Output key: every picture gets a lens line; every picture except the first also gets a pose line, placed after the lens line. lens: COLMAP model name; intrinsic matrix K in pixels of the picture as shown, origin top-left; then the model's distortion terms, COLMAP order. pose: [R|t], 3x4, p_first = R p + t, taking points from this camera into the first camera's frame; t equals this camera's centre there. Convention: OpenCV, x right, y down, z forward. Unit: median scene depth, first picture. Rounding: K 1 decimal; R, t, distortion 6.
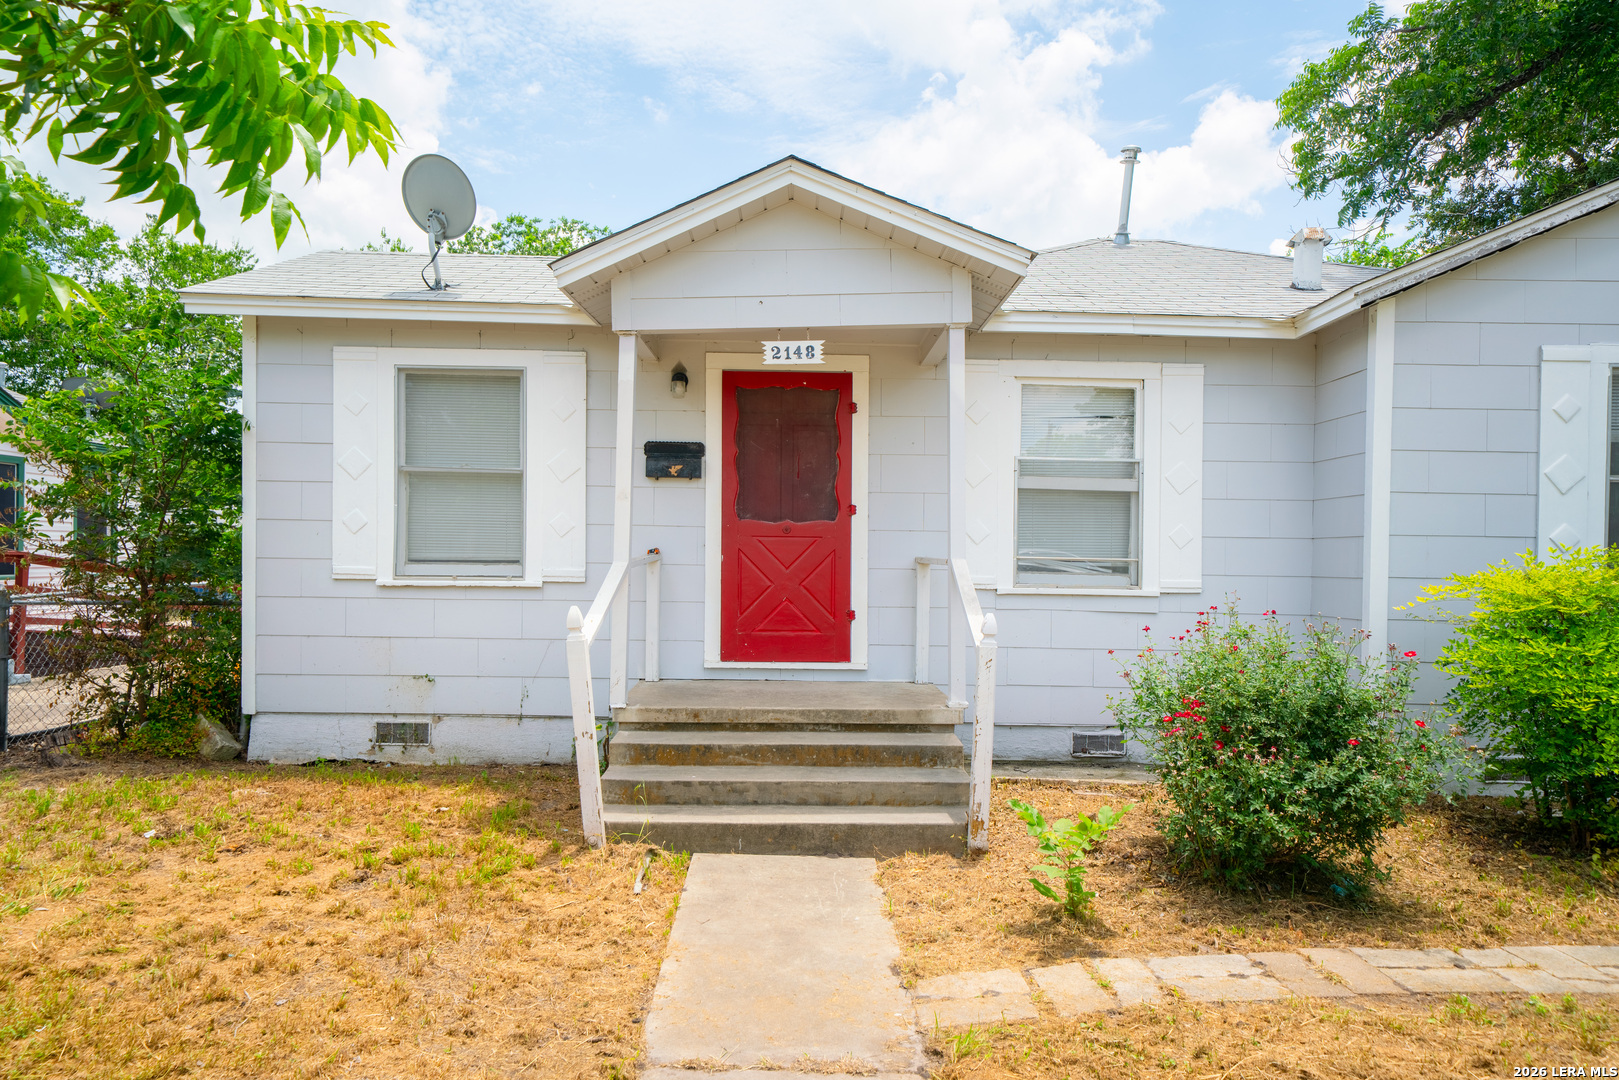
lens RADIAL K [[1032.9, 0, 809.5], [0, 1032.9, 540.0], [0, 0, 1]] dist [0.024571, 0.000105]
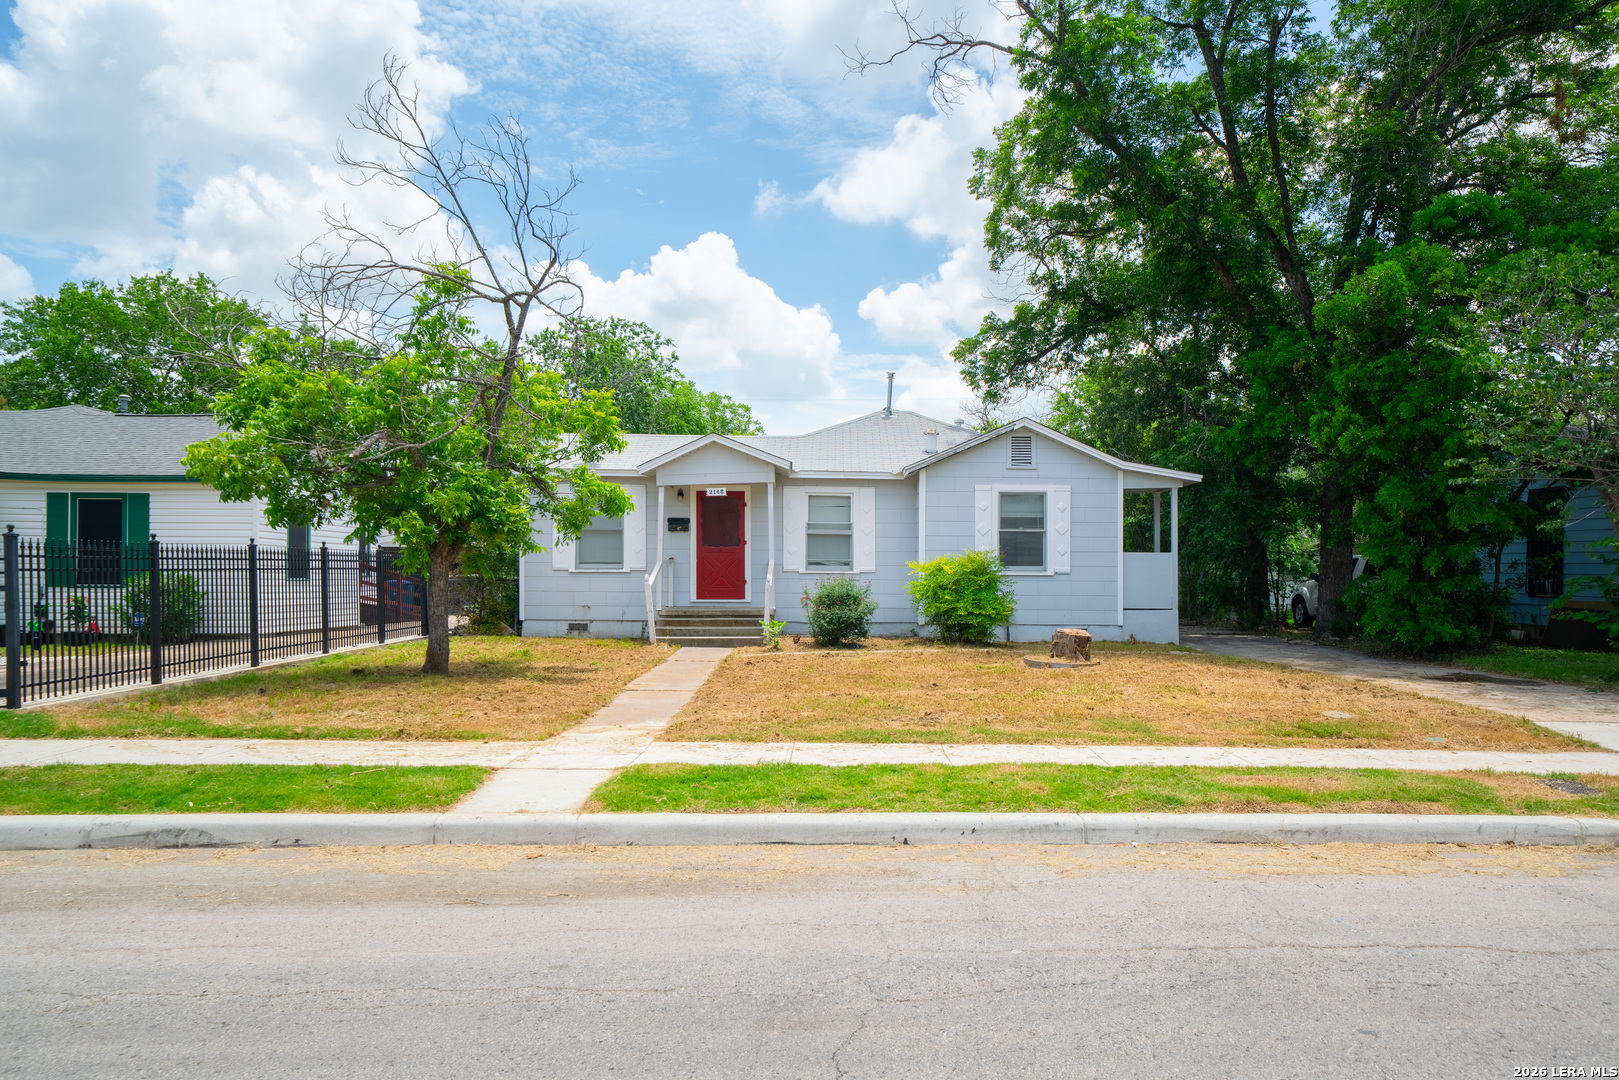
lens RADIAL K [[1032.9, 0, 809.5], [0, 1032.9, 540.0], [0, 0, 1]] dist [0.024571, 0.000105]
pose [[0.999627, -0.008845, -0.025826, 0.278455], [0.008648, 0.999933, -0.007750, -0.013365], [0.025893, 0.007524, 0.999636, -1.677586]]
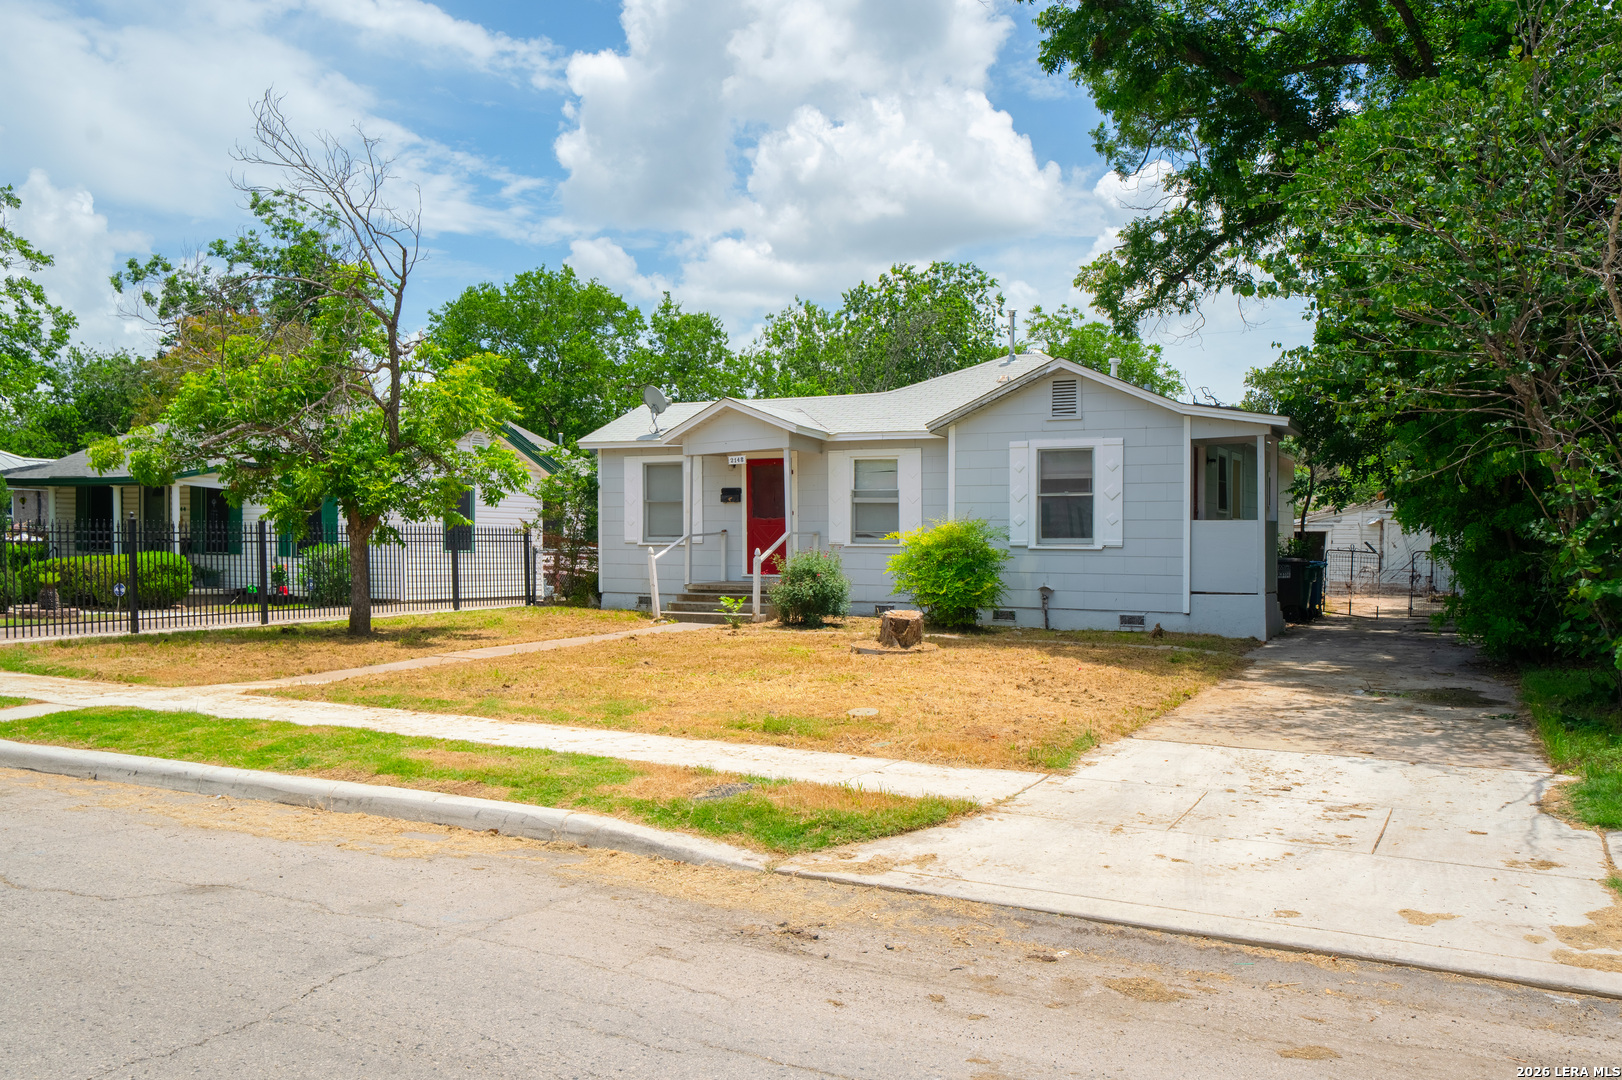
lens RADIAL K [[1191.8, 0, 811.0], [0, 1191.8, 540.0], [0, 0, 1]] dist [0.031610, -0.000067]
pose [[0.878076, -0.009085, -0.478435, 1.451666], [0.016426, 0.999803, 0.011162, 0.004314], [0.478240, -0.017660, 0.878052, -1.495209]]
